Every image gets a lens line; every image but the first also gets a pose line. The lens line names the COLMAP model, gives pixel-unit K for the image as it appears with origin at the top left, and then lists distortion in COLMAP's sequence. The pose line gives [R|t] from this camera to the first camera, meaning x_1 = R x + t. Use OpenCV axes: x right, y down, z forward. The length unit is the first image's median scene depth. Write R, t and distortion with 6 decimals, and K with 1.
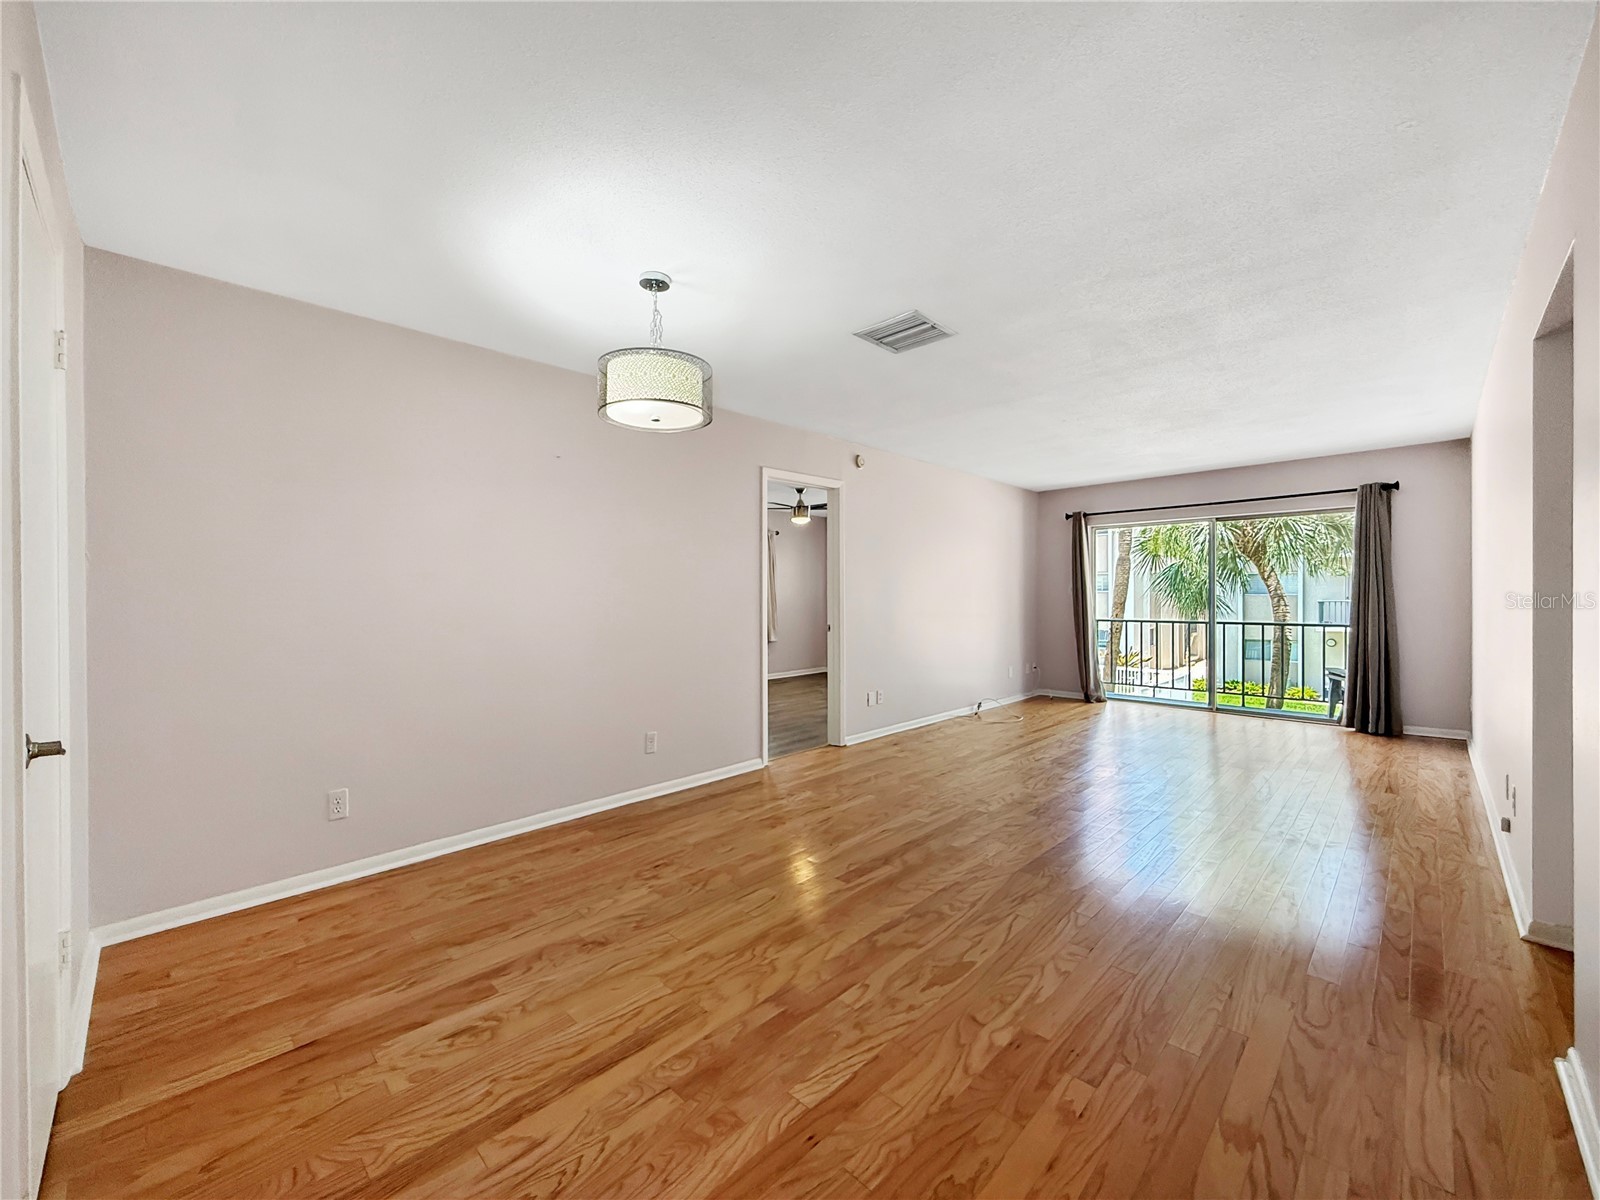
lens RADIAL K [[638.2, 0, 795.3], [0, 638.2, 598.5], [0, 0, 1]] dist [-0.001509, 0.000034]
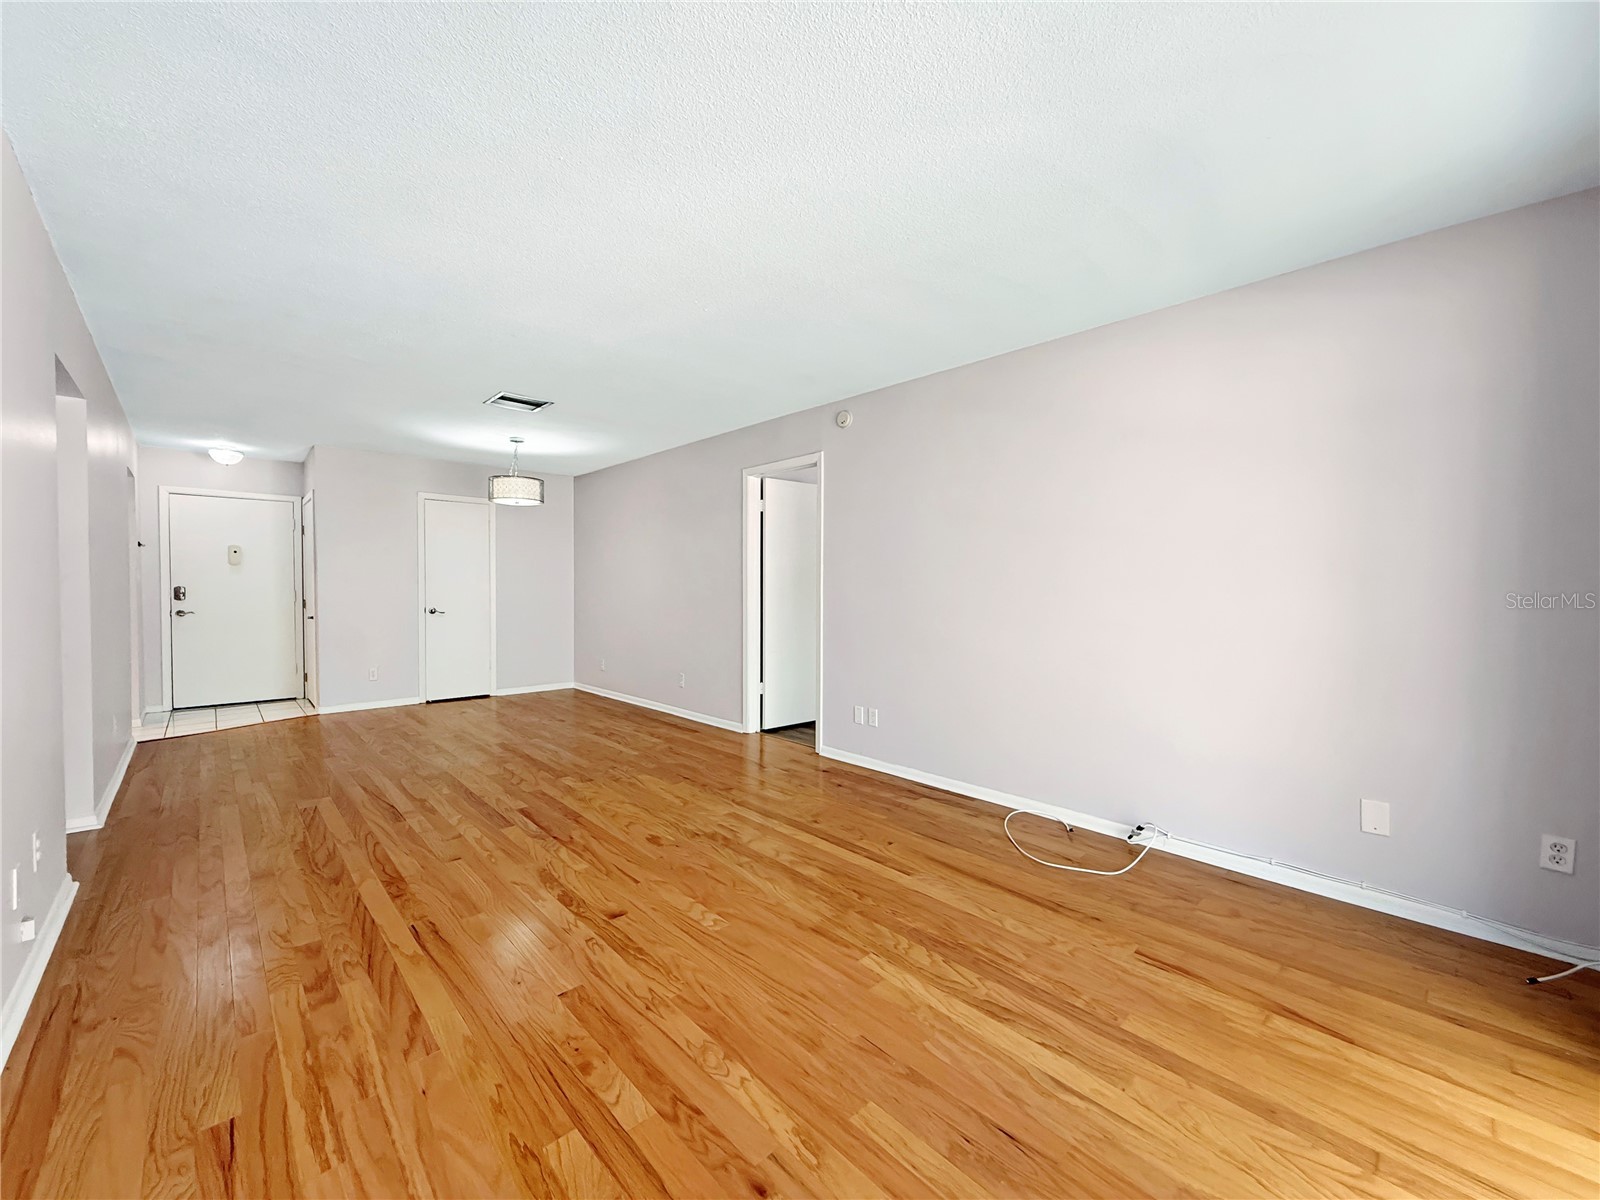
lens RADIAL K [[638.2, 0, 795.3], [0, 638.2, 598.5], [0, 0, 1]] dist [-0.001509, 0.000034]
pose [[-0.038942, 0.029394, -0.998809, 1.295998], [-0.008207, 0.999524, 0.029735, -0.013248], [0.999208, 0.009355, -0.038683, 1.359145]]
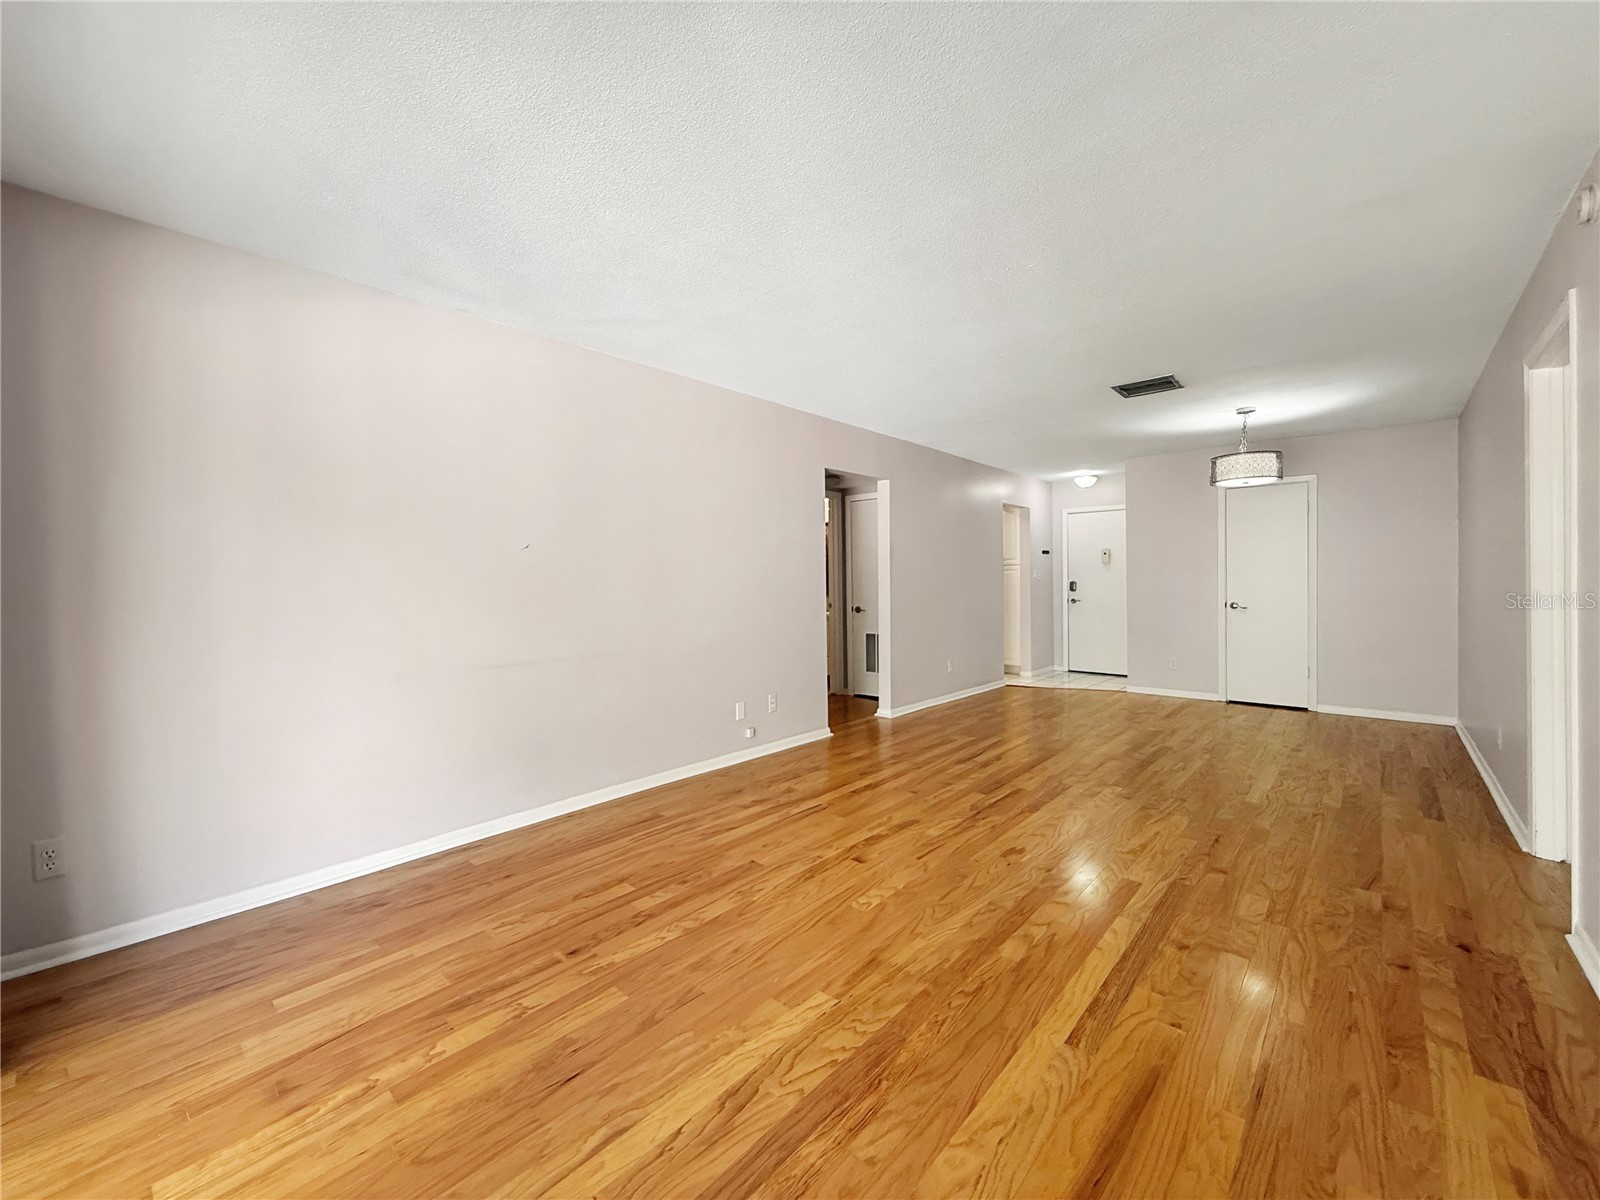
lens RADIAL K [[638.2, 0, 795.3], [0, 638.2, 598.5], [0, 0, 1]] dist [-0.001509, 0.000034]
pose [[-0.998734, 0.019813, -0.046233, 0.802766], [0.018345, 0.999321, 0.031968, -0.011264], [0.046835, 0.031080, -0.998419, 1.875154]]
